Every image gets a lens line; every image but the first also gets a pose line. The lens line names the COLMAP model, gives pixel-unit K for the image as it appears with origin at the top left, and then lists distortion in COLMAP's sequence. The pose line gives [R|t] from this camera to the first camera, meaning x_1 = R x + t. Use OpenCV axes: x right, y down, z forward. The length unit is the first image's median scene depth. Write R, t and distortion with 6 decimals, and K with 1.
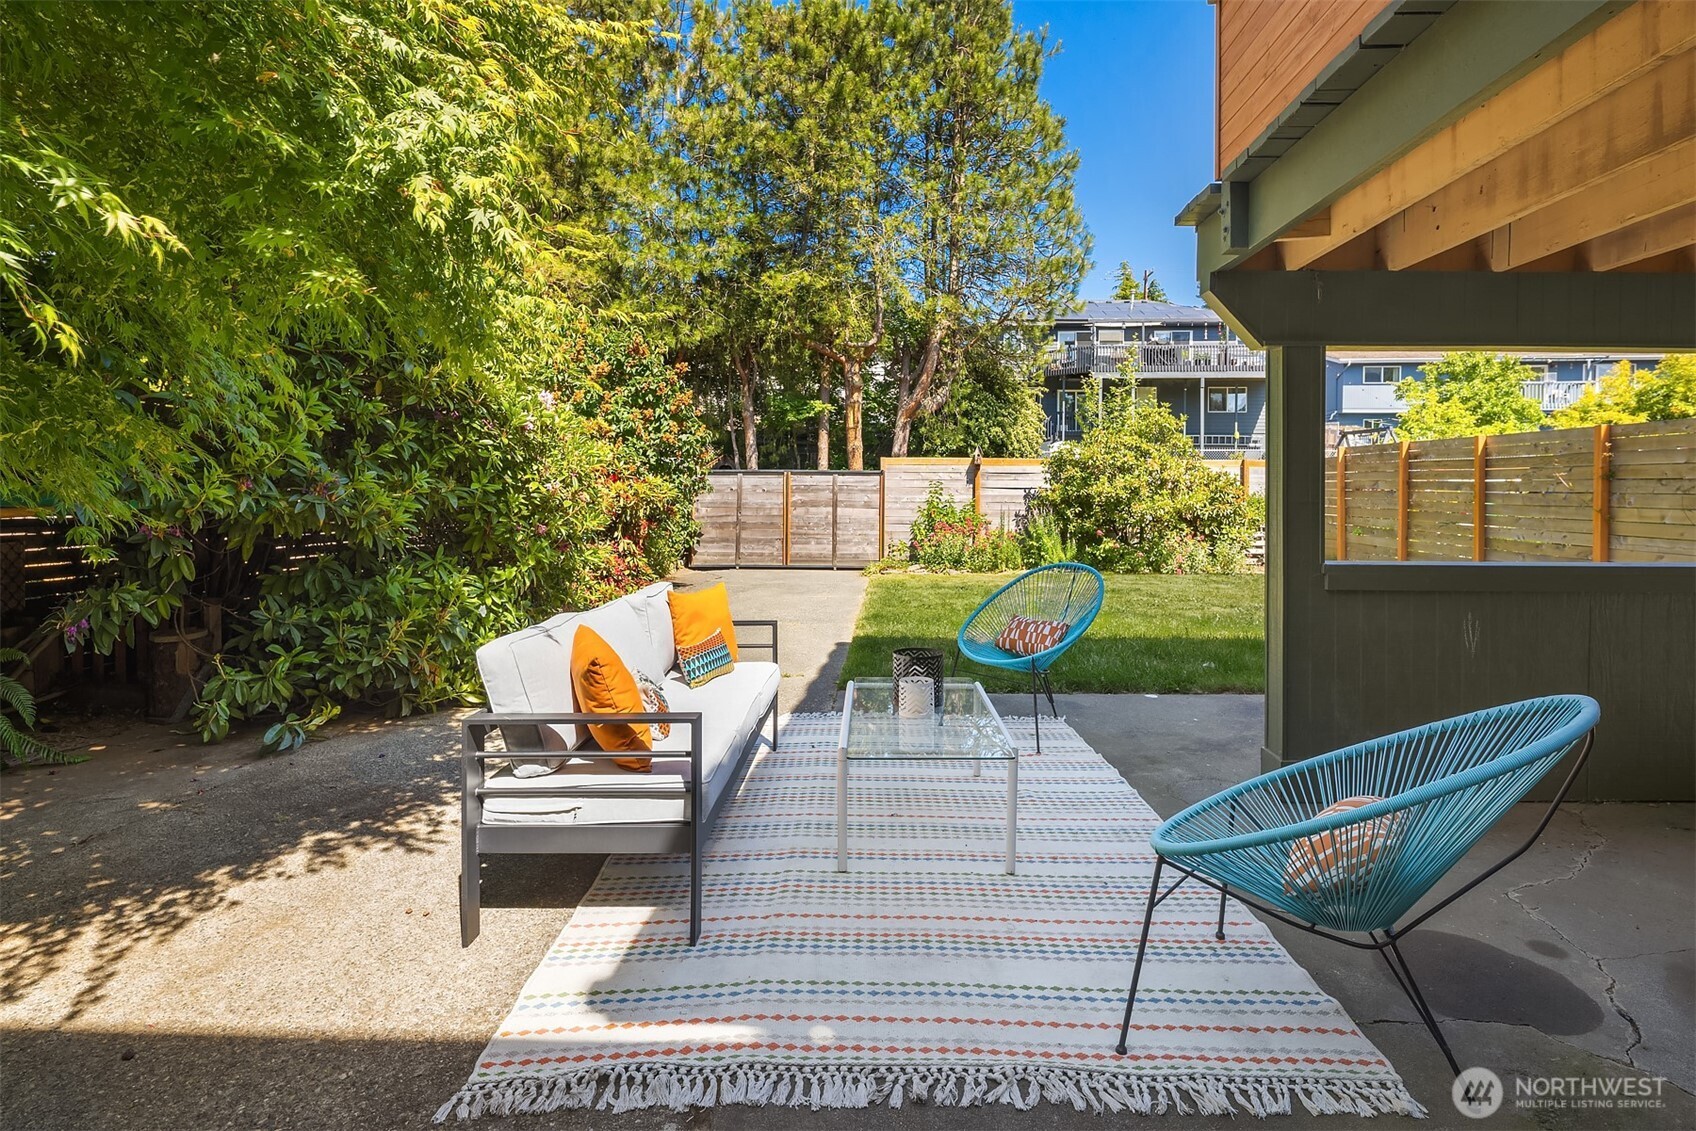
lens RADIAL K [[836.3, 0, 870.8], [0, 836.3, 499.9], [0, 0, 1]] dist [-0.001876, -0.000223]
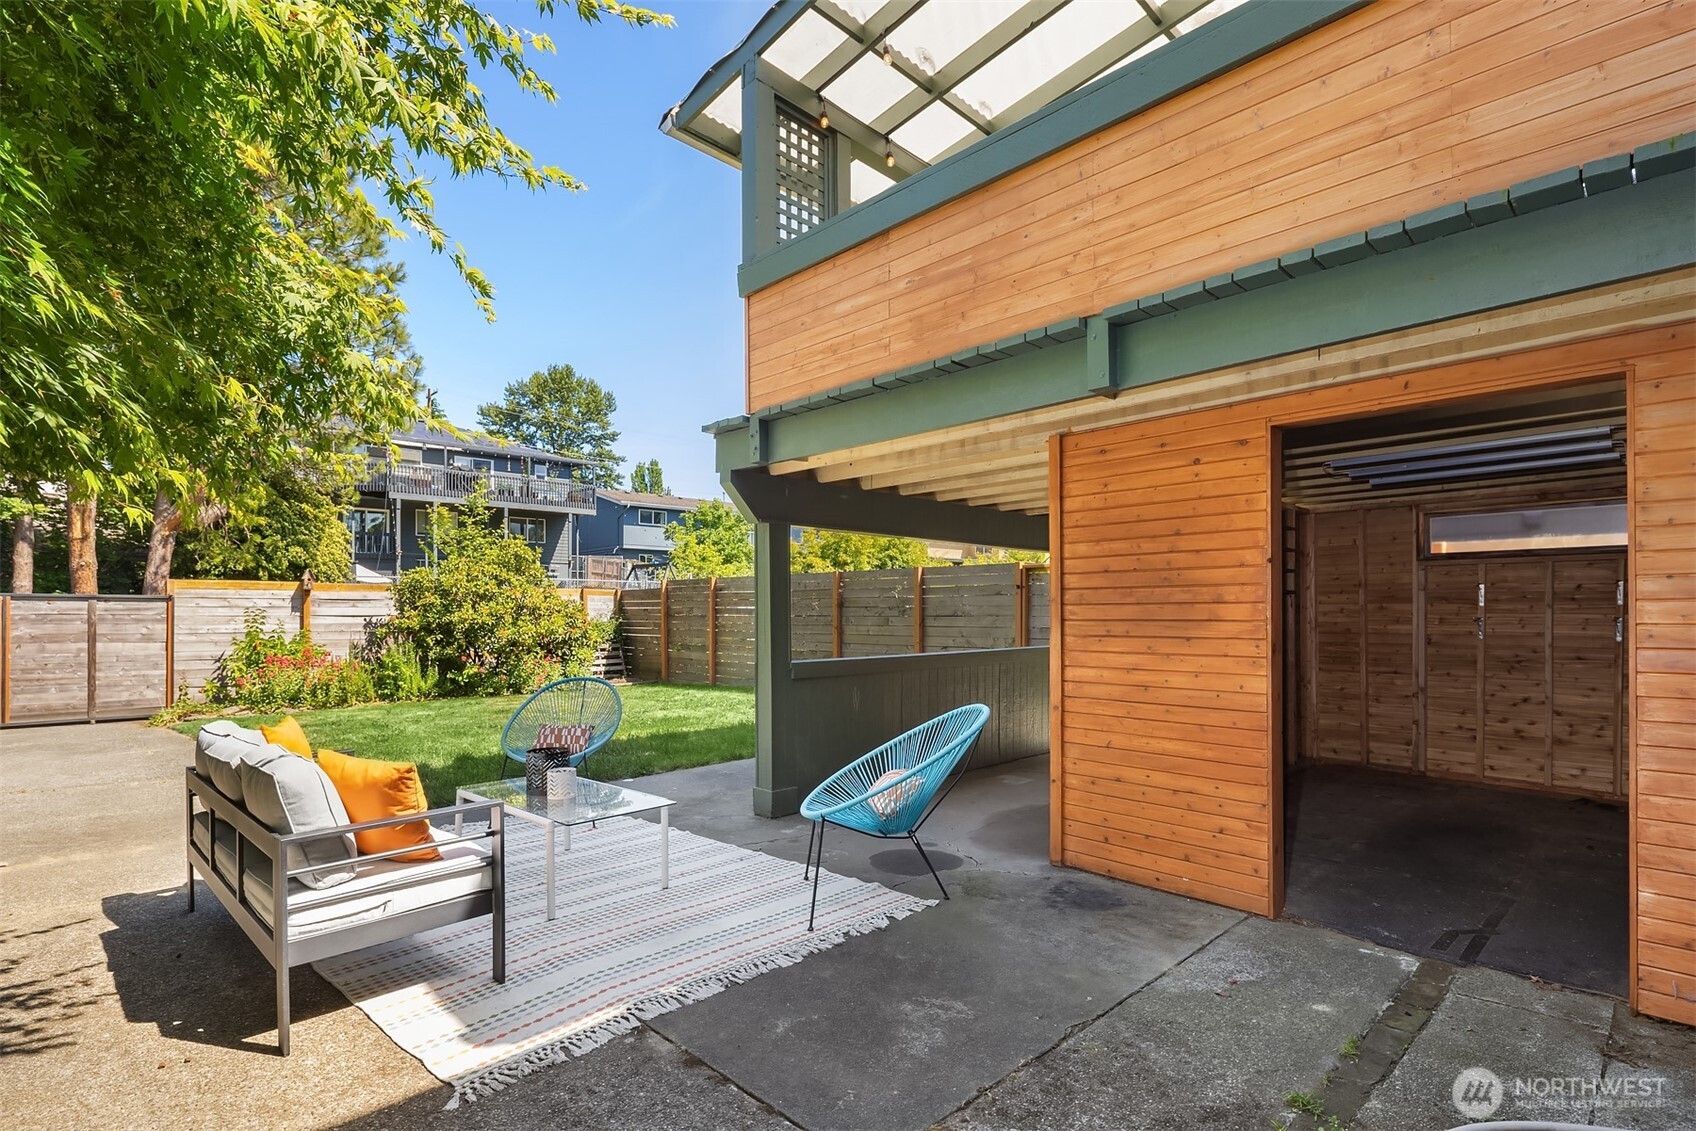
lens RADIAL K [[826.8, 0, 851.2], [0, 826.8, 613.8], [0, 0, 1]] dist [-0.001910, -0.000517]
pose [[0.692176, -0.006622, 0.721698, -0.108524], [0.016734, 0.999836, -0.006876, -0.000653], [-0.721534, 0.016836, 0.692174, -0.035805]]
